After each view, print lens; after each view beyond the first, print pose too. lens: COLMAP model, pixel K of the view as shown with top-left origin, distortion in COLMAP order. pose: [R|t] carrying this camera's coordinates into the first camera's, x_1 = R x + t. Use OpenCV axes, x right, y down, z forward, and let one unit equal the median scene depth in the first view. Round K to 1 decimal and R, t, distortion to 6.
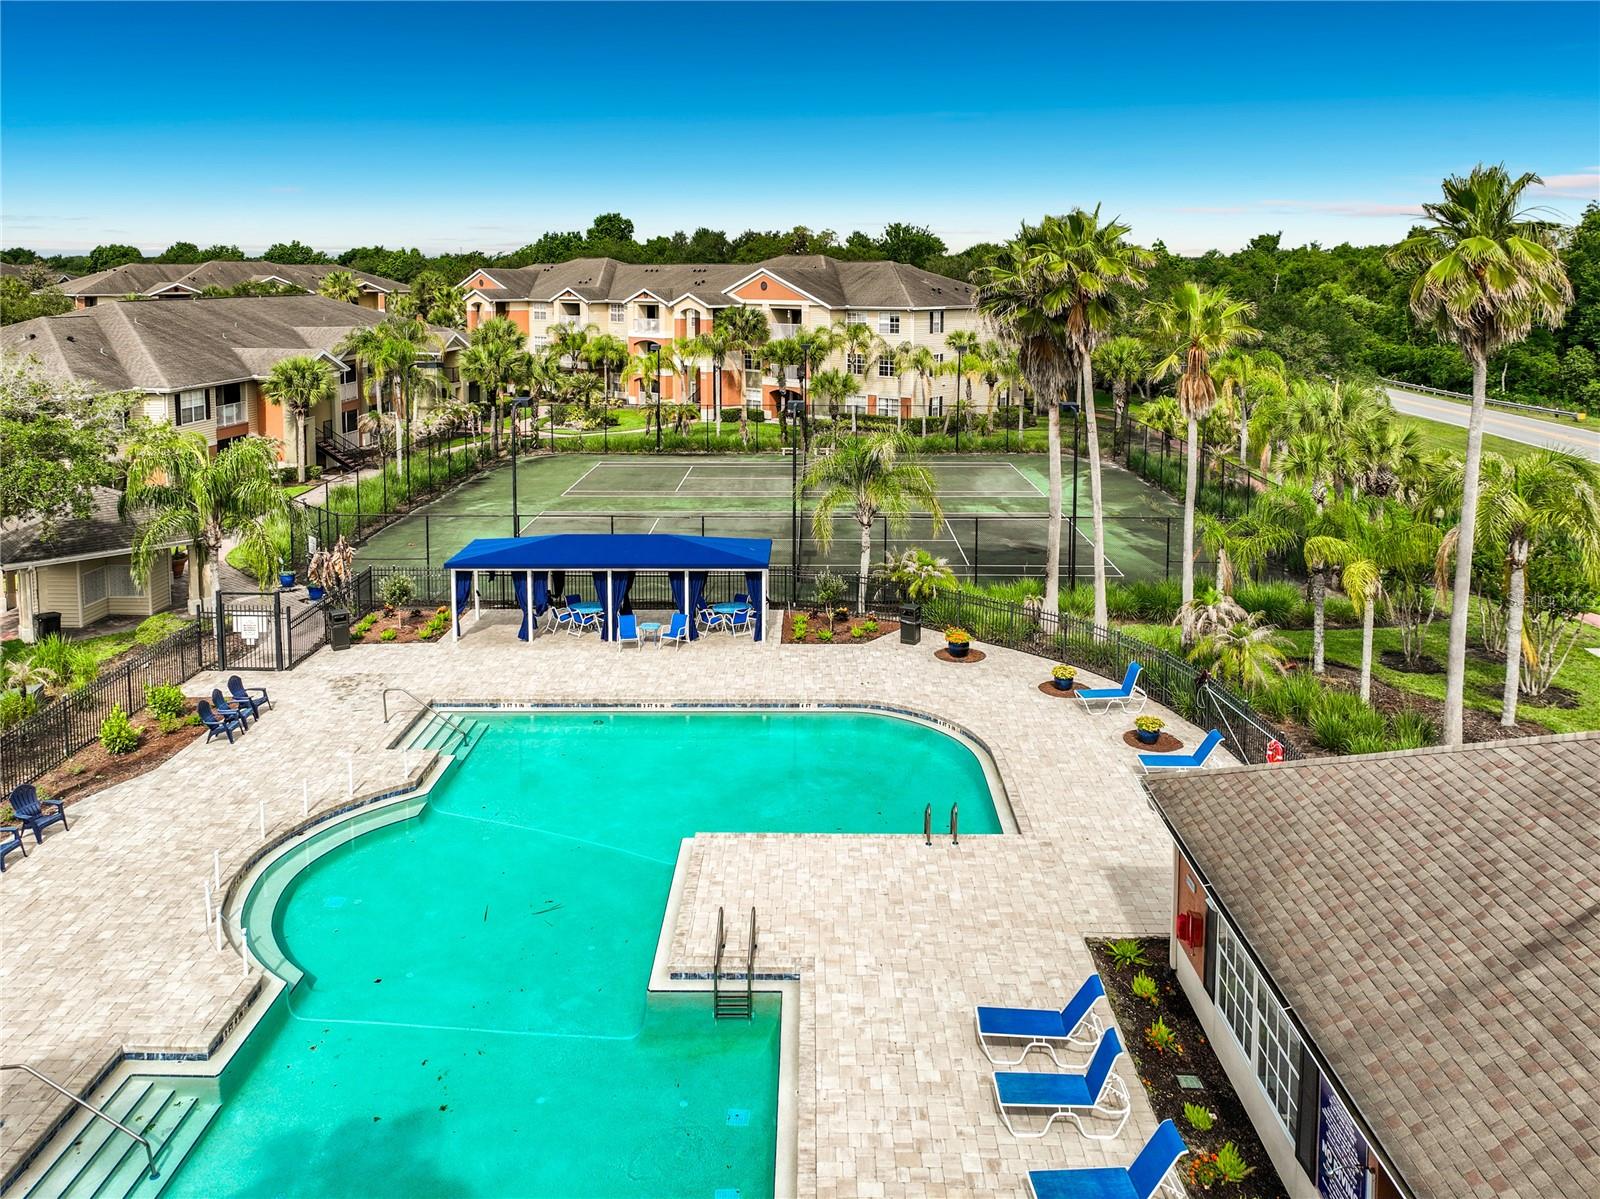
lens RADIAL K [[1186.3, 0, 822.9], [0, 1186.3, 378.3], [0, 0, 1]] dist [0.001587, 0.003082]
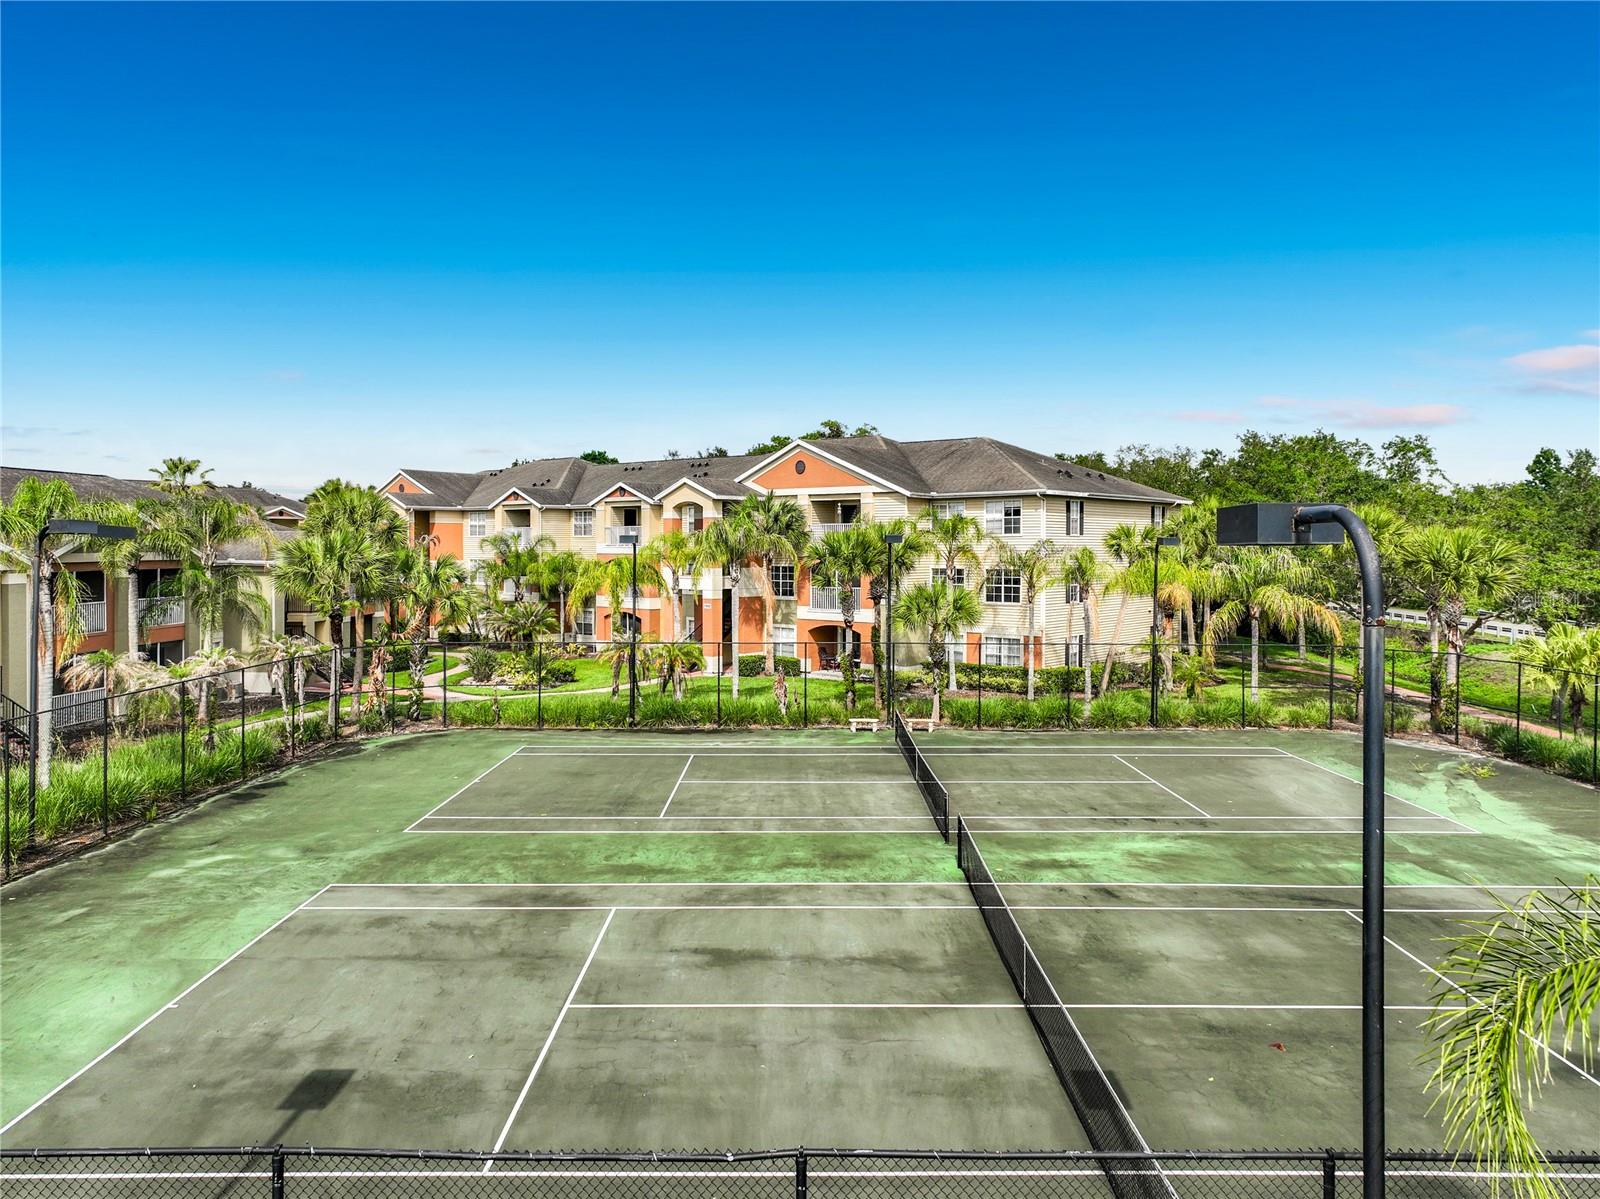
lens RADIAL K [[1141.8, 0, 806.6], [0, 1141.8, 533.9], [0, 0, 1]] dist [0.002746, 0.005607]
pose [[0.999999, -0.000391, -0.000953, -0.047917], [0.000299, 0.995488, -0.094887, 0.019629], [0.000986, 0.094886, 0.995488, 0.394379]]
